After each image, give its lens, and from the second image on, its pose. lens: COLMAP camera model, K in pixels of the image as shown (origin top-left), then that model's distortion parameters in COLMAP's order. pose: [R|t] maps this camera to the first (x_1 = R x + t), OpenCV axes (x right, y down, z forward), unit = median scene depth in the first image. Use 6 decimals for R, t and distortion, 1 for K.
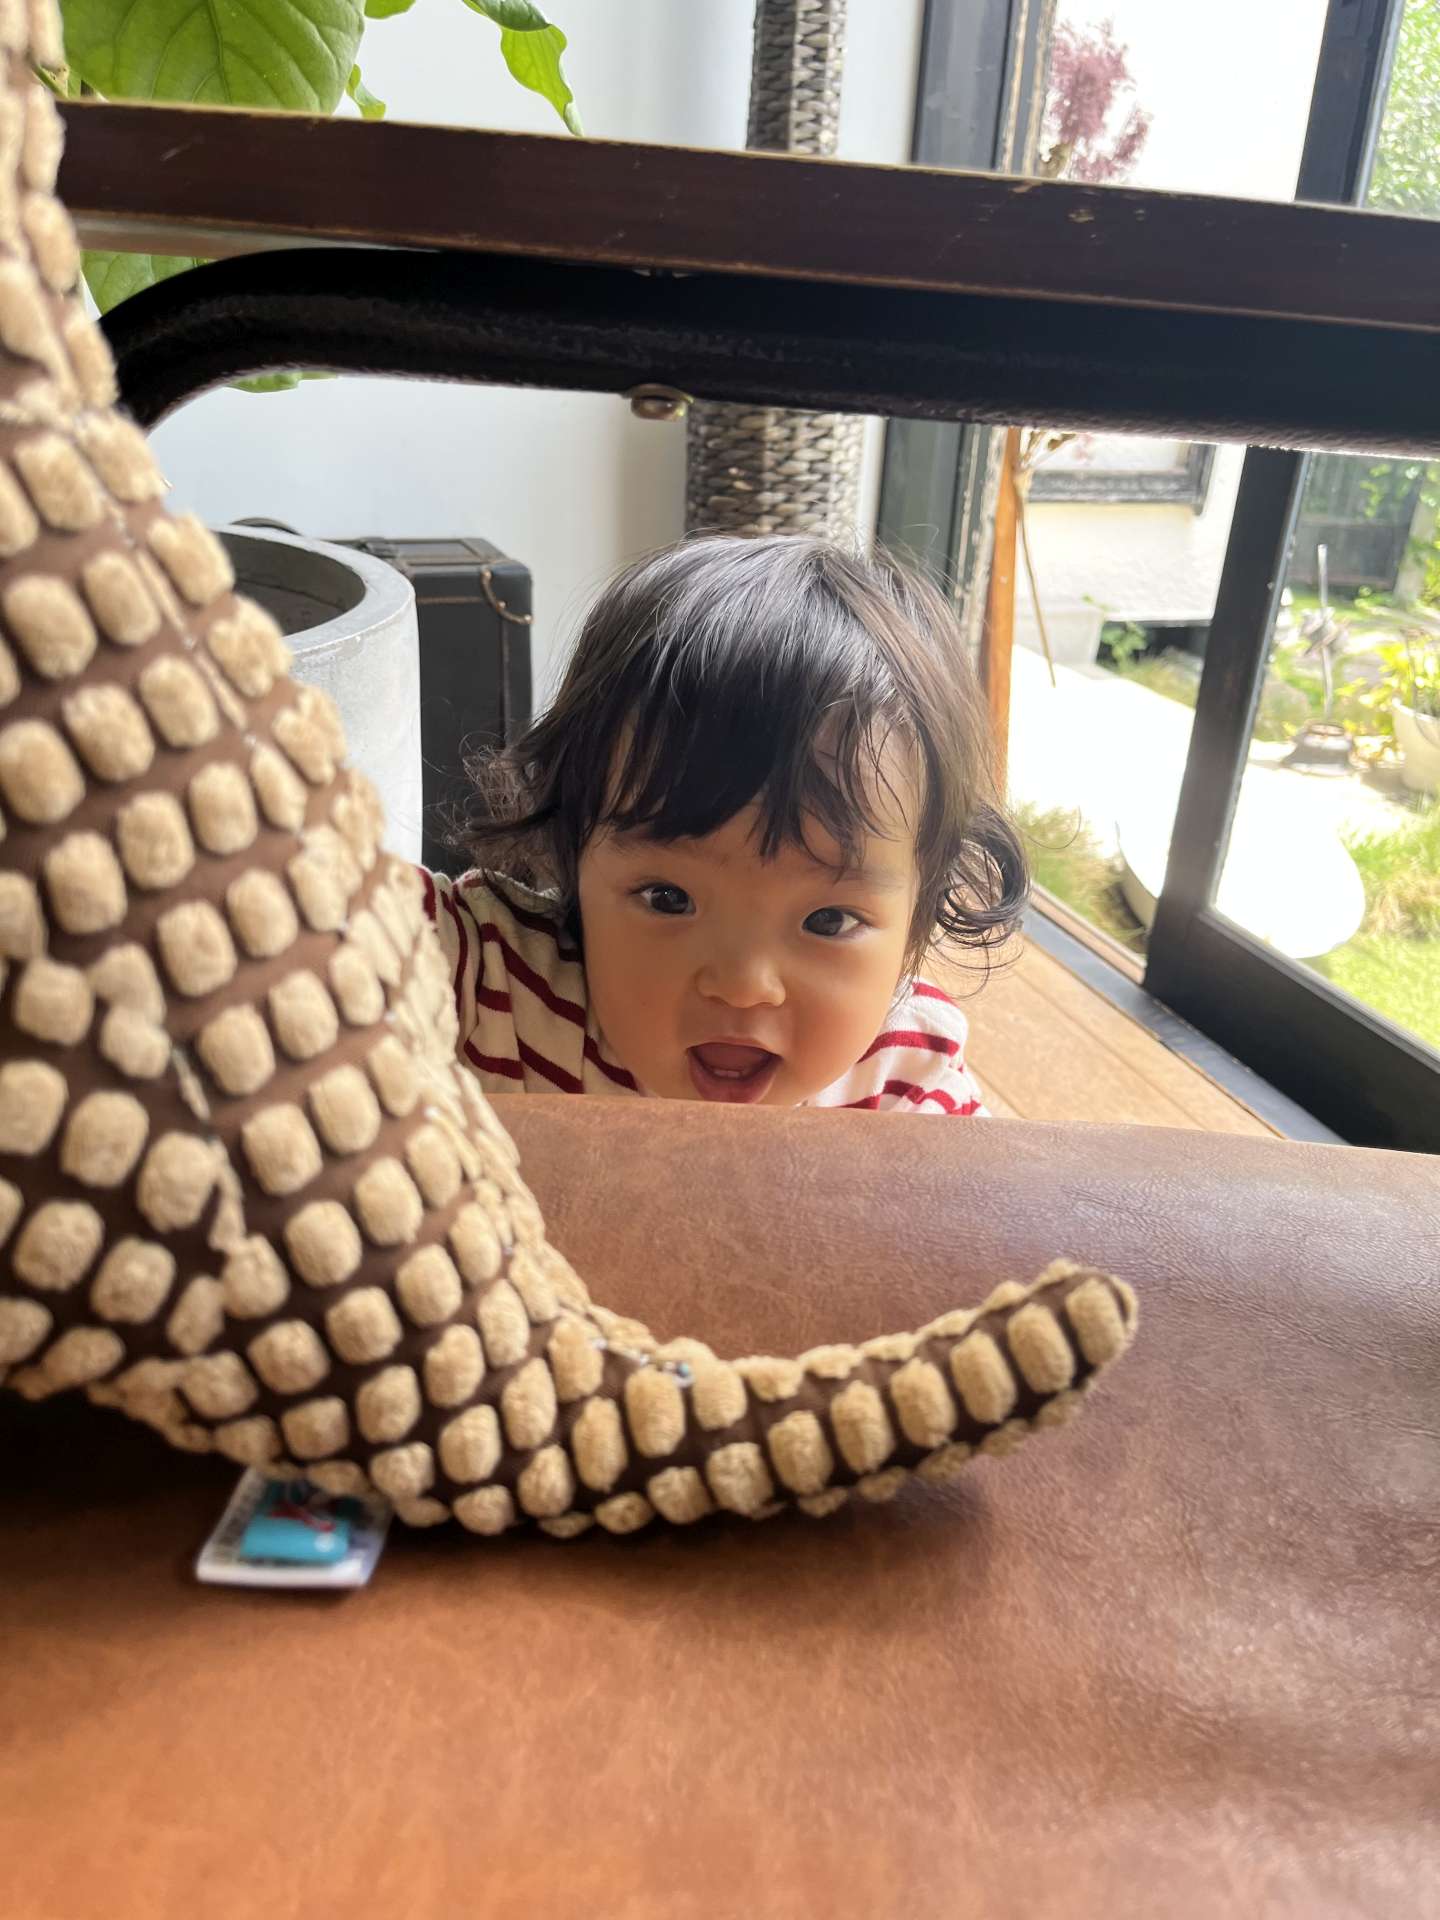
lens RADIAL K [[1416.6, 0, 720.0], [0, 1416.6, 960.0], [0, 0, 1]] dist [0.023595, -0.007496]
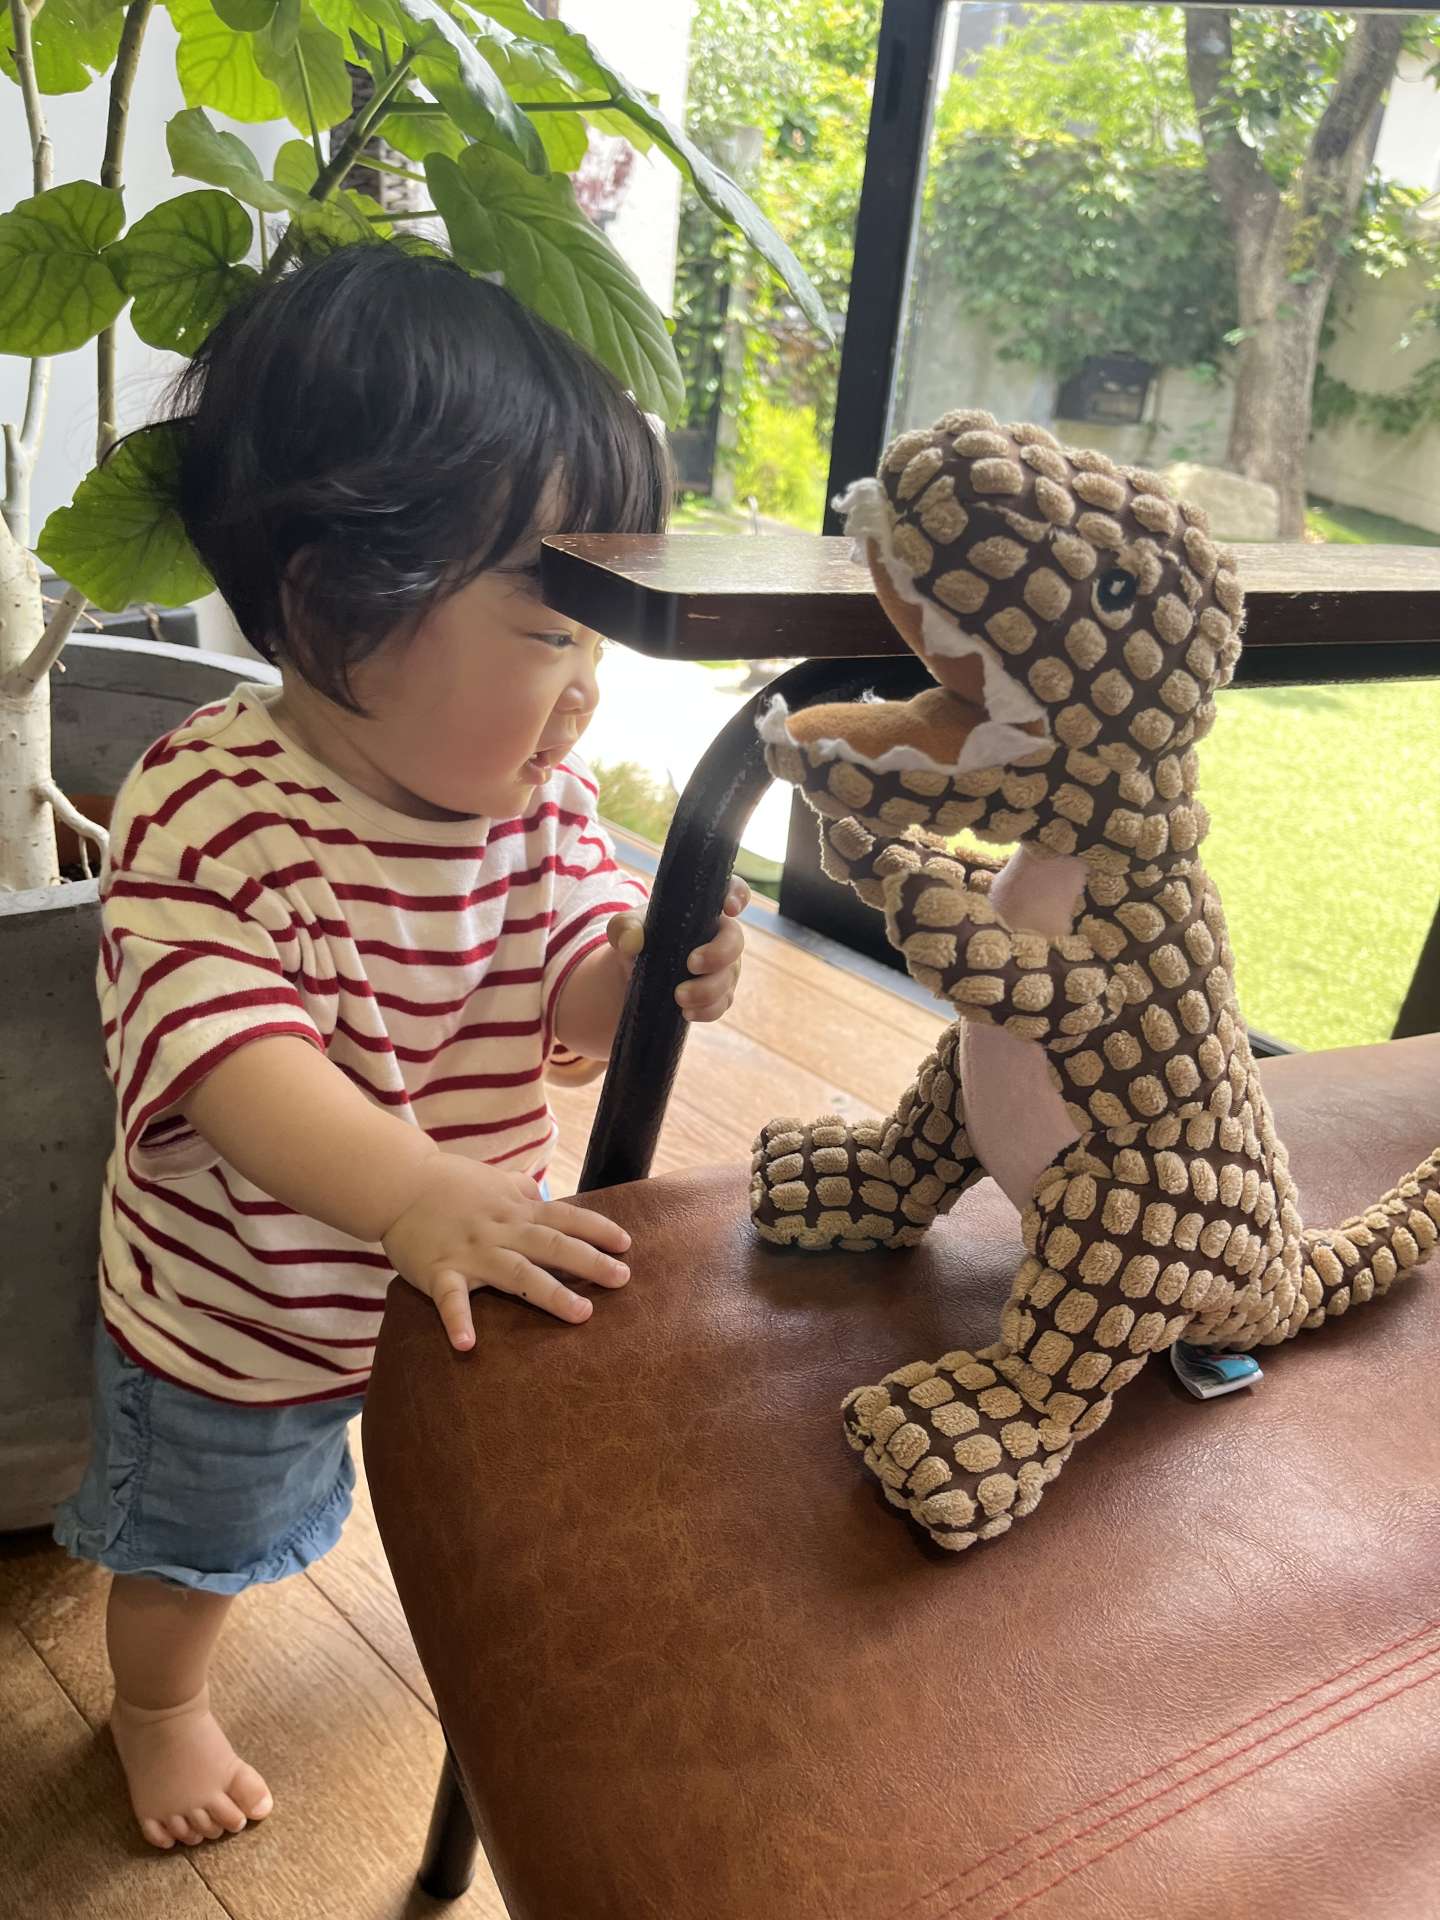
lens RADIAL K [[1416.6, 0, 720.0], [0, 1416.6, 960.0], [0, 0, 1]] dist [0.023595, -0.007496]
pose [[0.894184, -0.176010, 0.411650, -0.263063], [0.148016, 0.983996, 0.099209, -0.075749], [-0.422524, -0.027780, 0.905926, -0.083813]]
